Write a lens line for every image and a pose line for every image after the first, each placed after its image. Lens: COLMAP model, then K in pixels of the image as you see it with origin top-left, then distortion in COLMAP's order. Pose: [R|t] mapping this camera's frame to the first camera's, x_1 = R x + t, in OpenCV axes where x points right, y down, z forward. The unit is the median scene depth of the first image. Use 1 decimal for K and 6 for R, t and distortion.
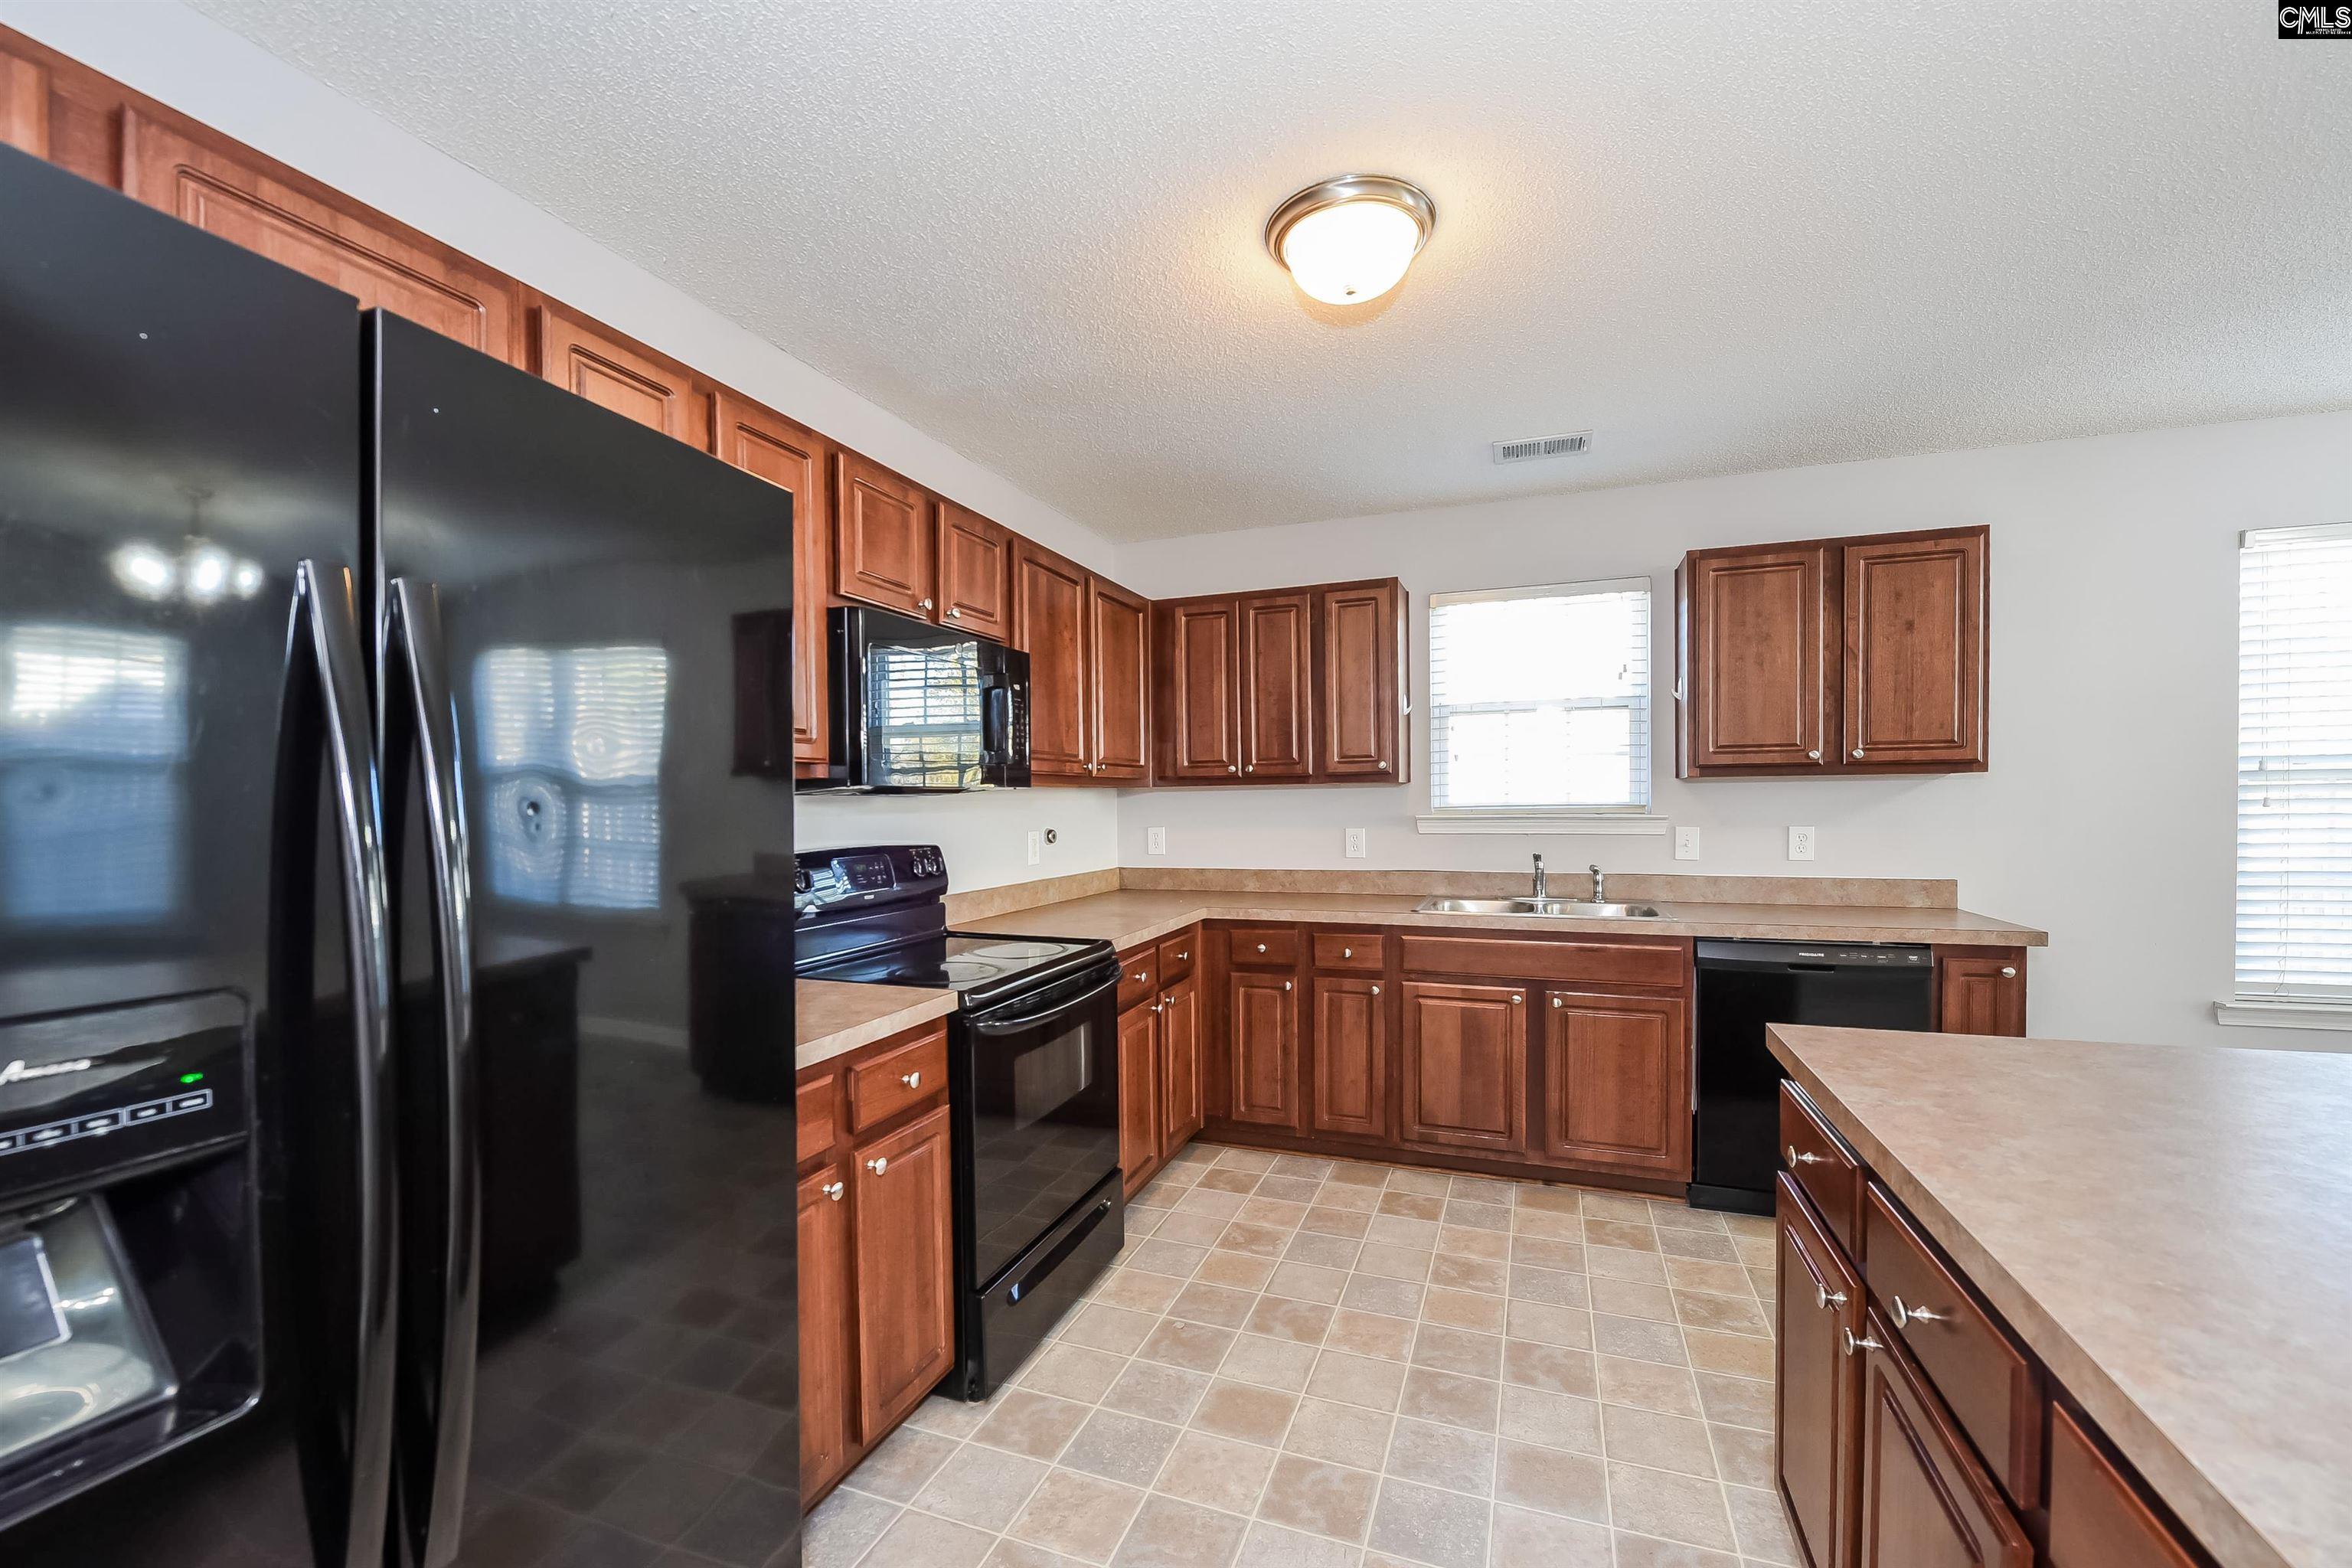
lens RADIAL K [[953.6, 0, 1180.6], [0, 953.6, 797.7], [0, 0, 1]] dist [-0.000416, -0.000060]
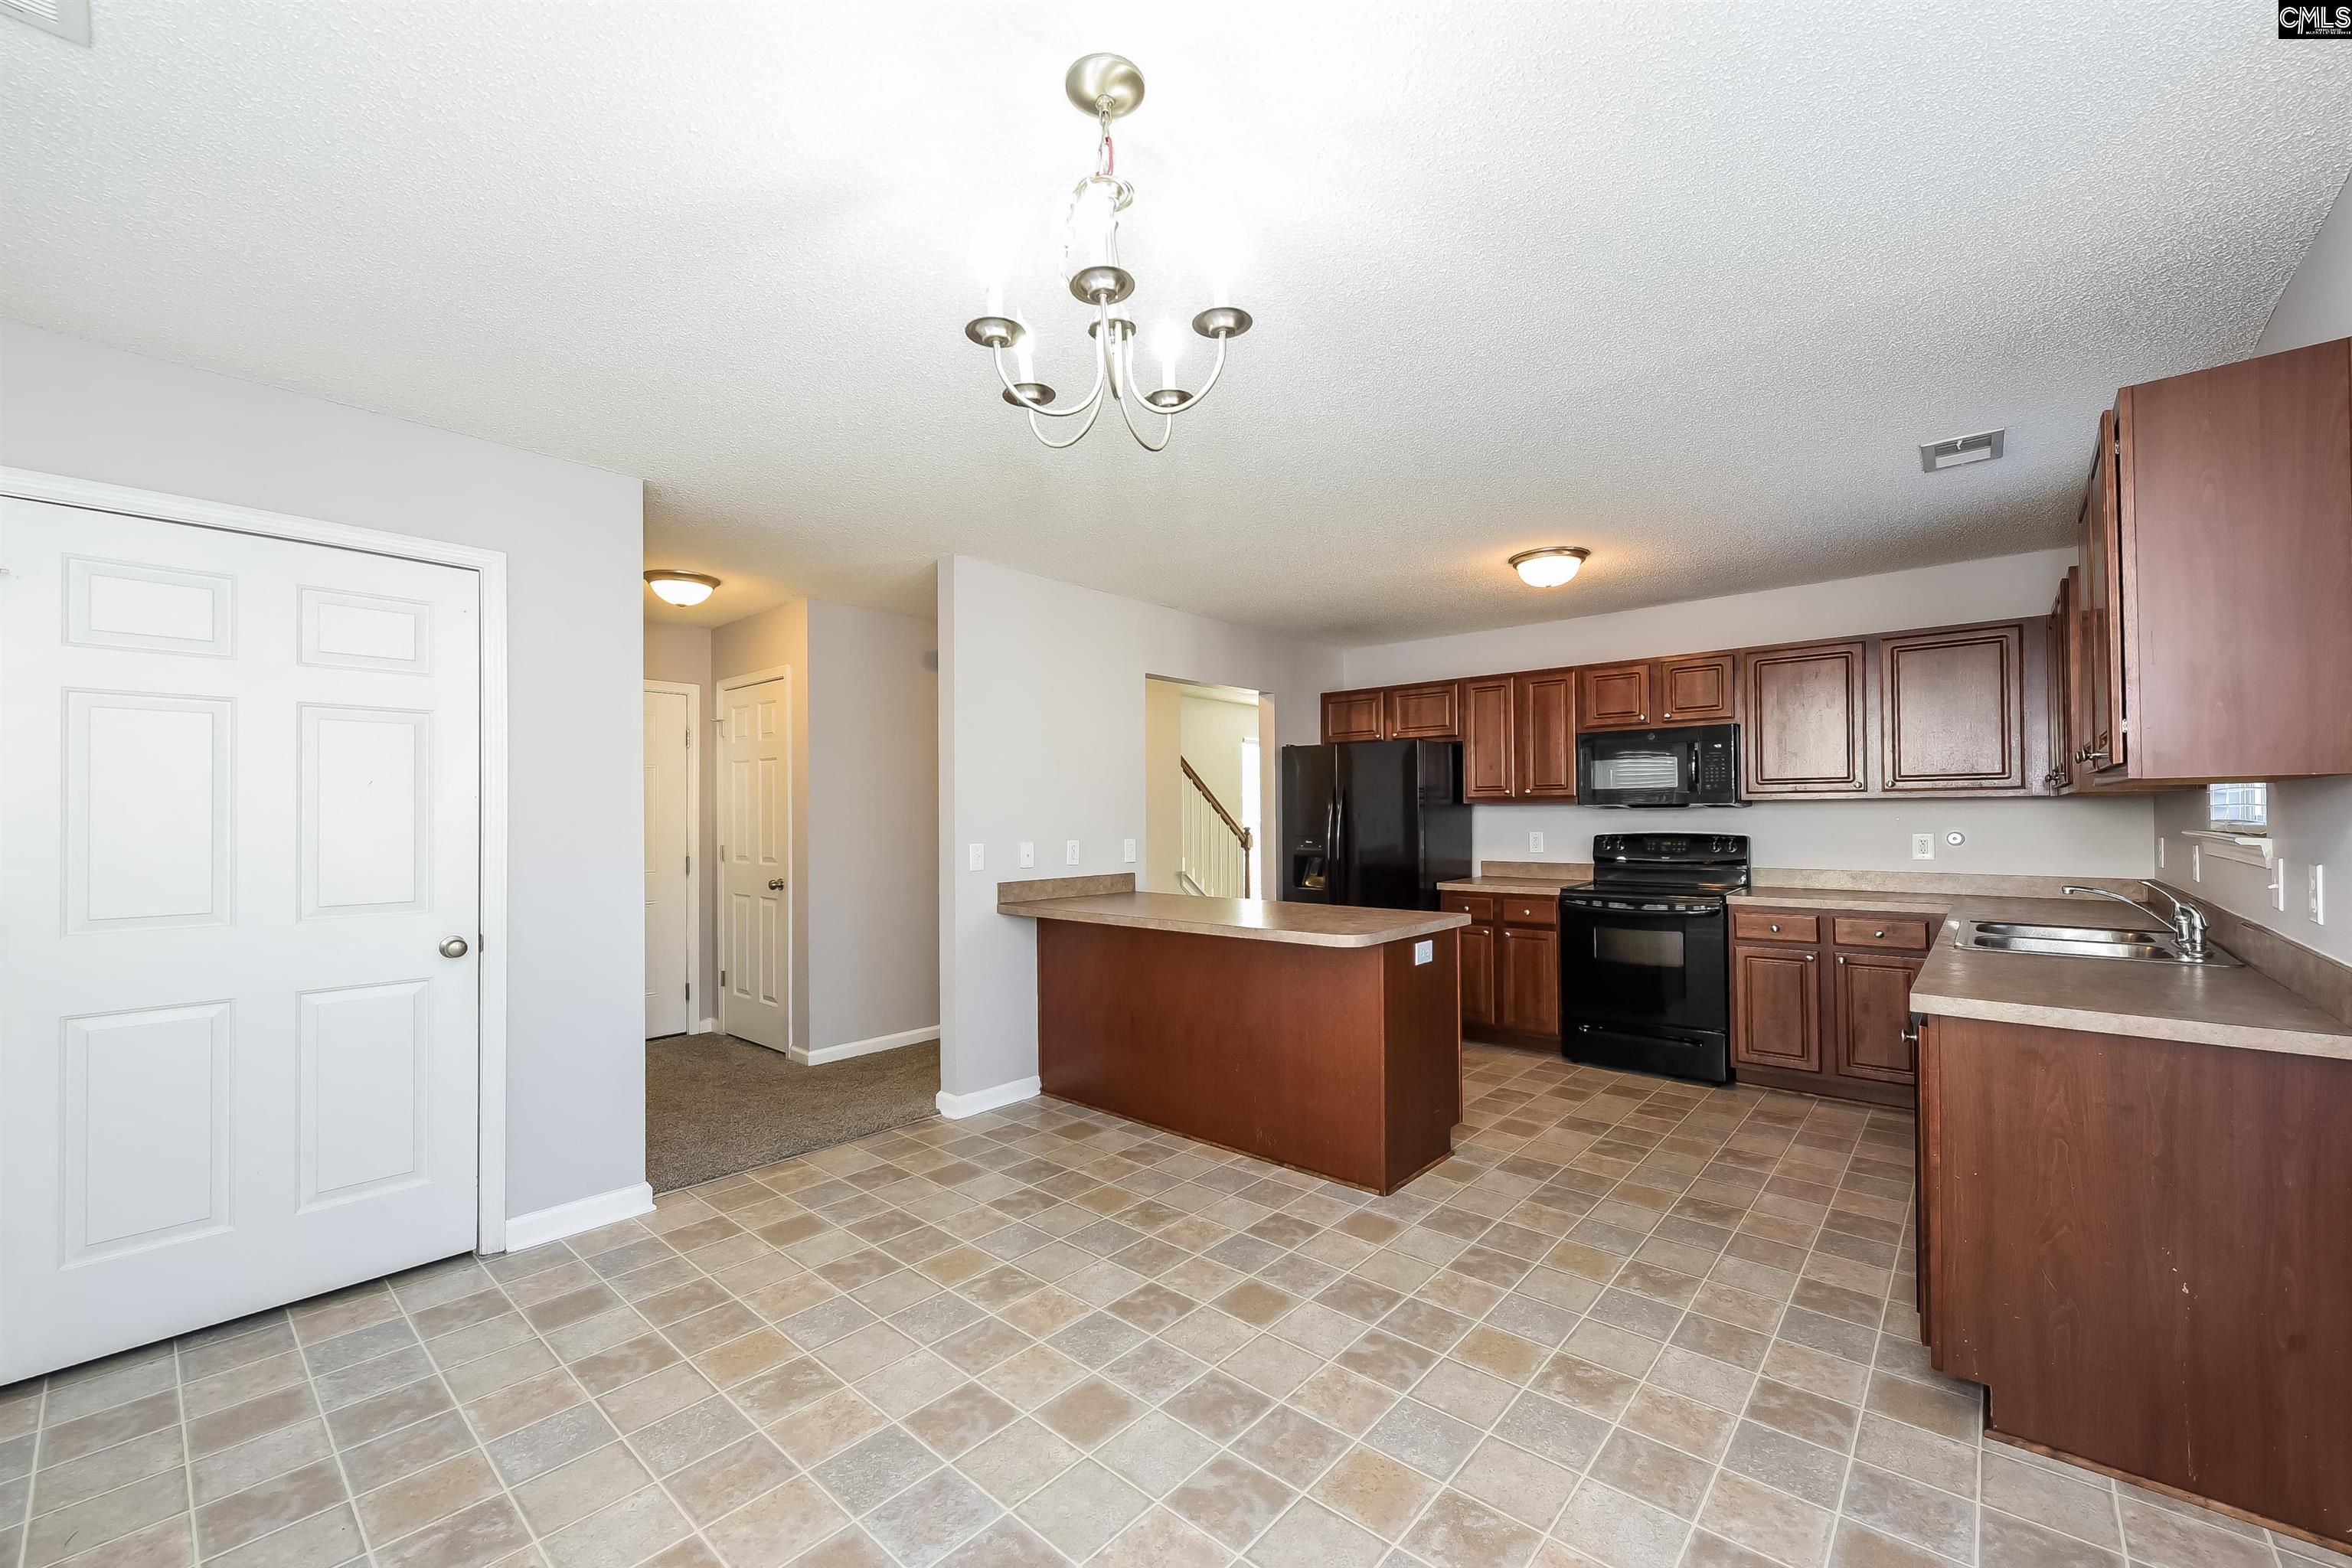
lens RADIAL K [[926.6, 0, 1176.0], [0, 926.6, 784.0], [0, 0, 1]] dist [0.000864, 0.000132]
pose [[-0.363226, -0.013420, -0.931604, 1.526063], [0.013779, 0.999710, -0.019773, -0.023921], [0.931599, -0.020018, -0.362936, 0.602531]]
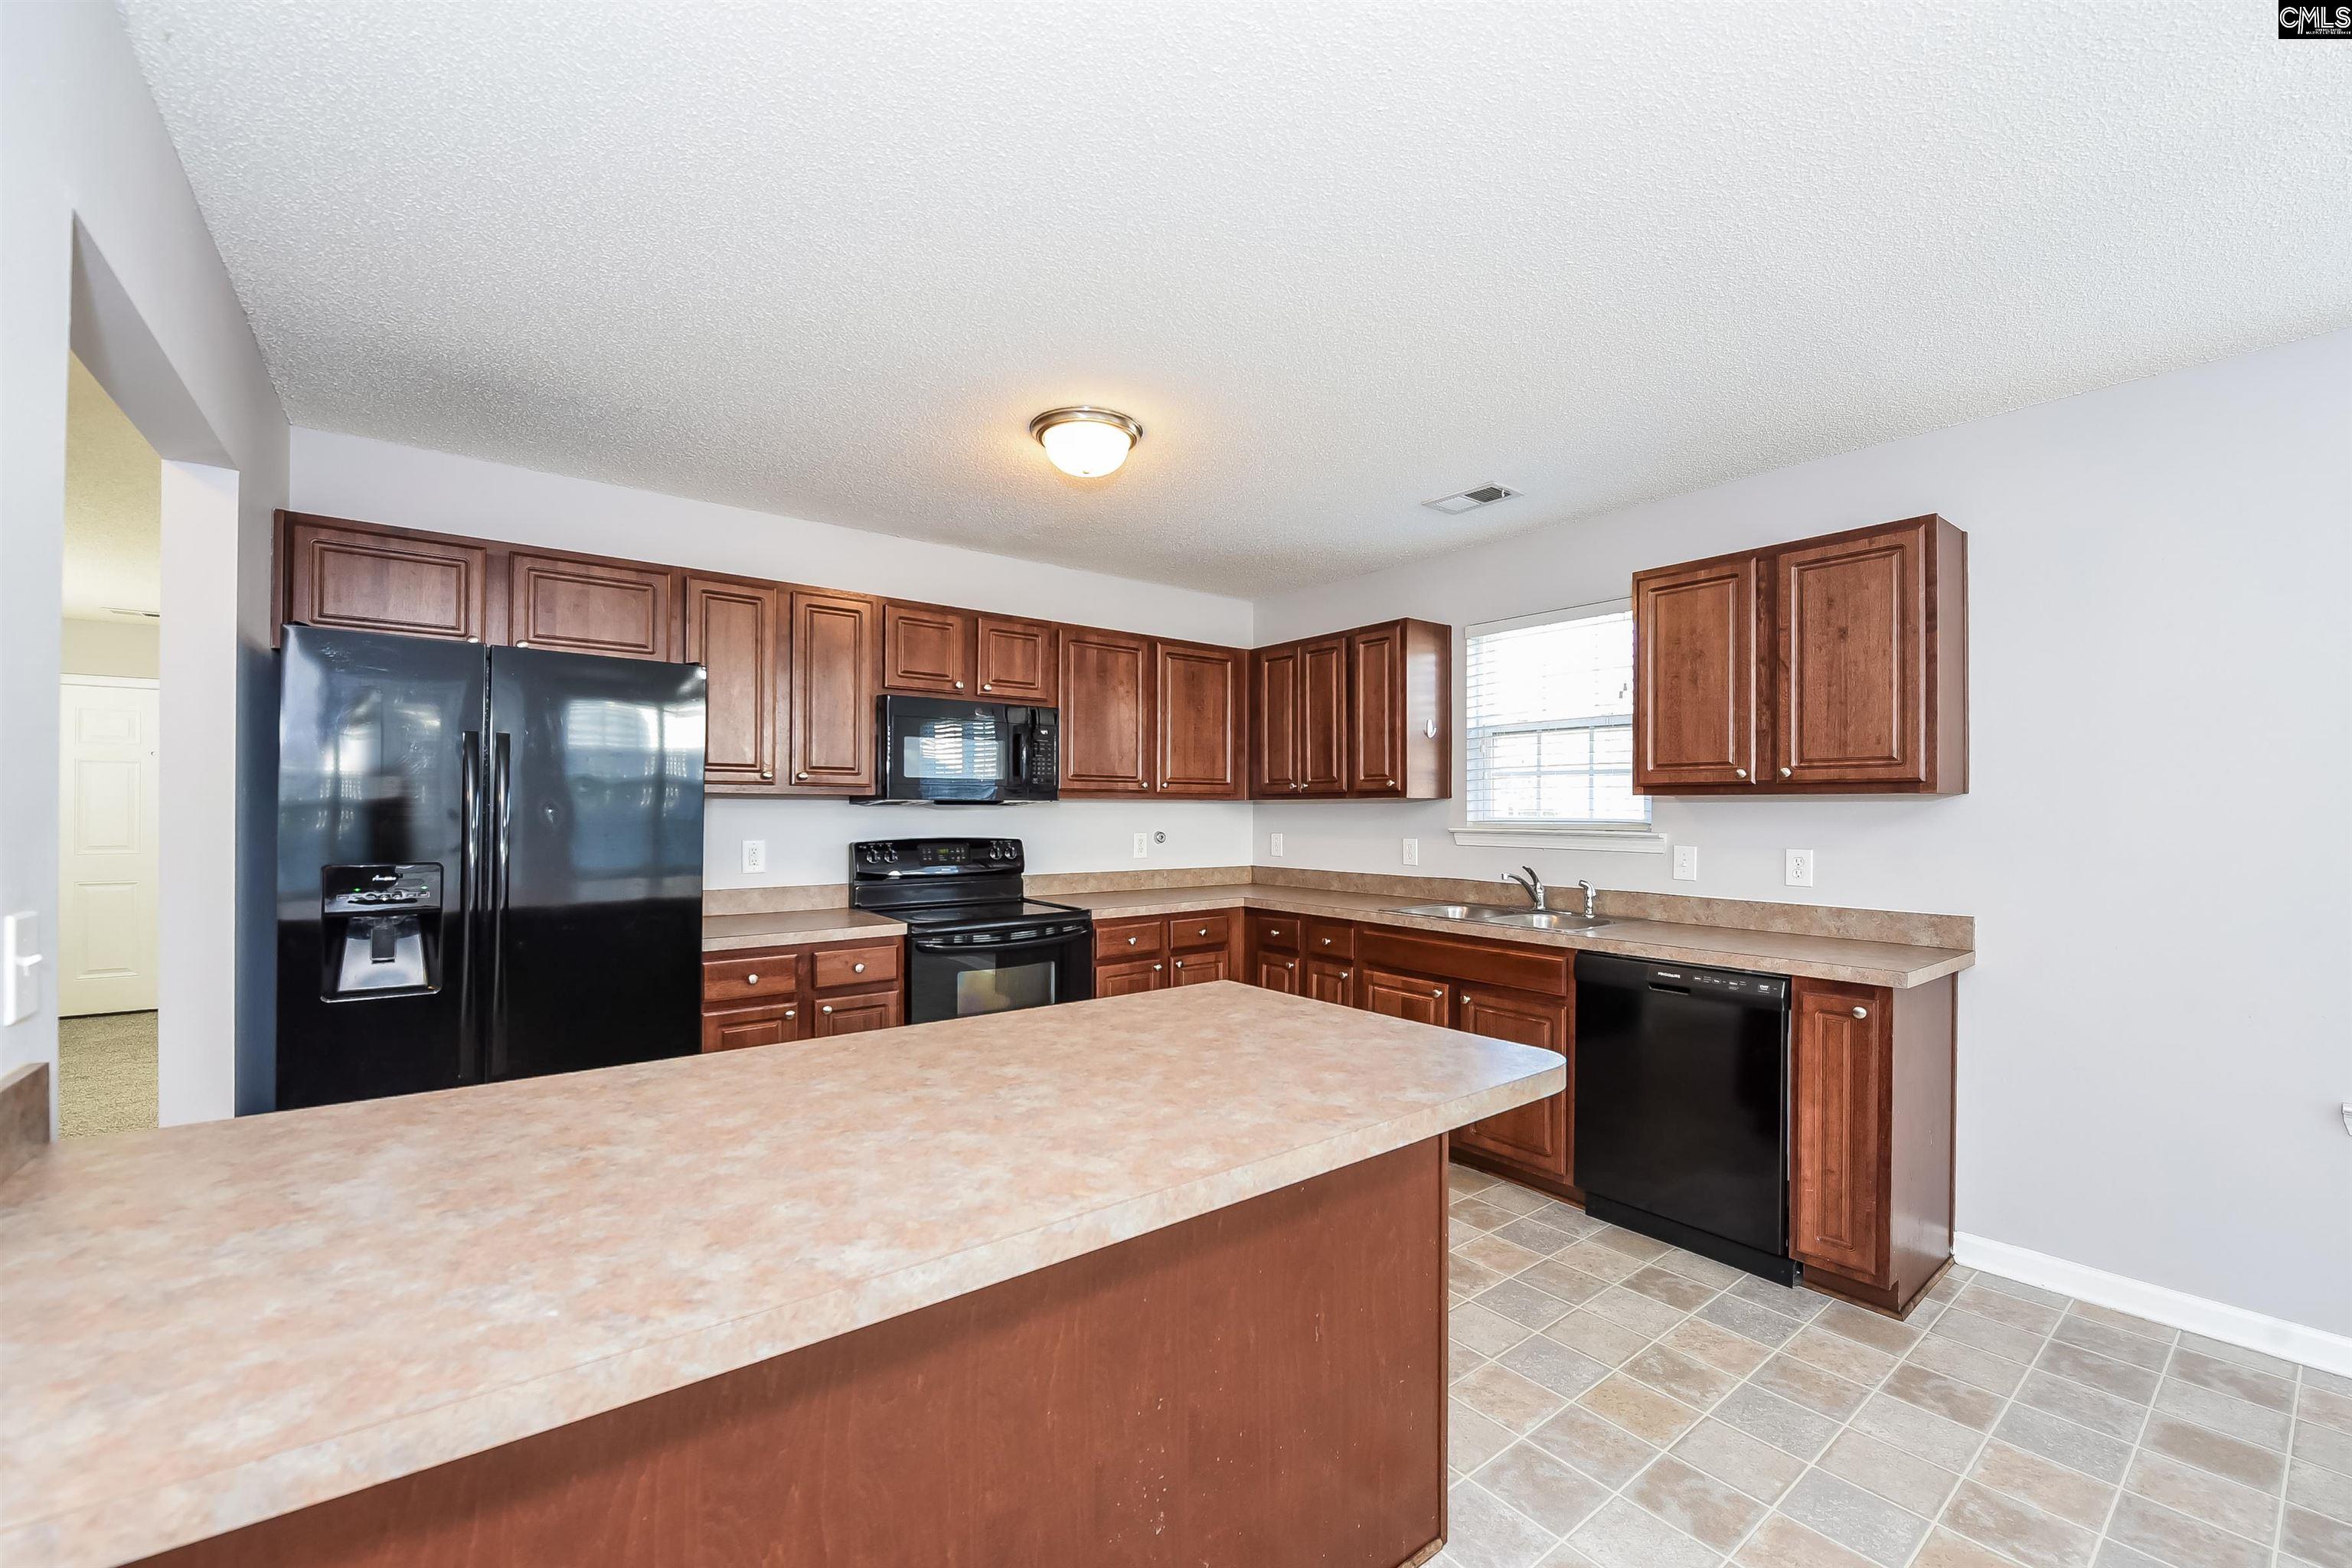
lens RADIAL K [[926.6, 0, 1176.0], [0, 926.6, 784.0], [0, 0, 1]] dist [0.000864, 0.000132]
pose [[0.852073, -0.000608, -0.523423, 0.645233], [-0.011270, 0.999746, -0.019507, -0.009535], [0.523302, 0.022520, 0.851850, -0.089919]]
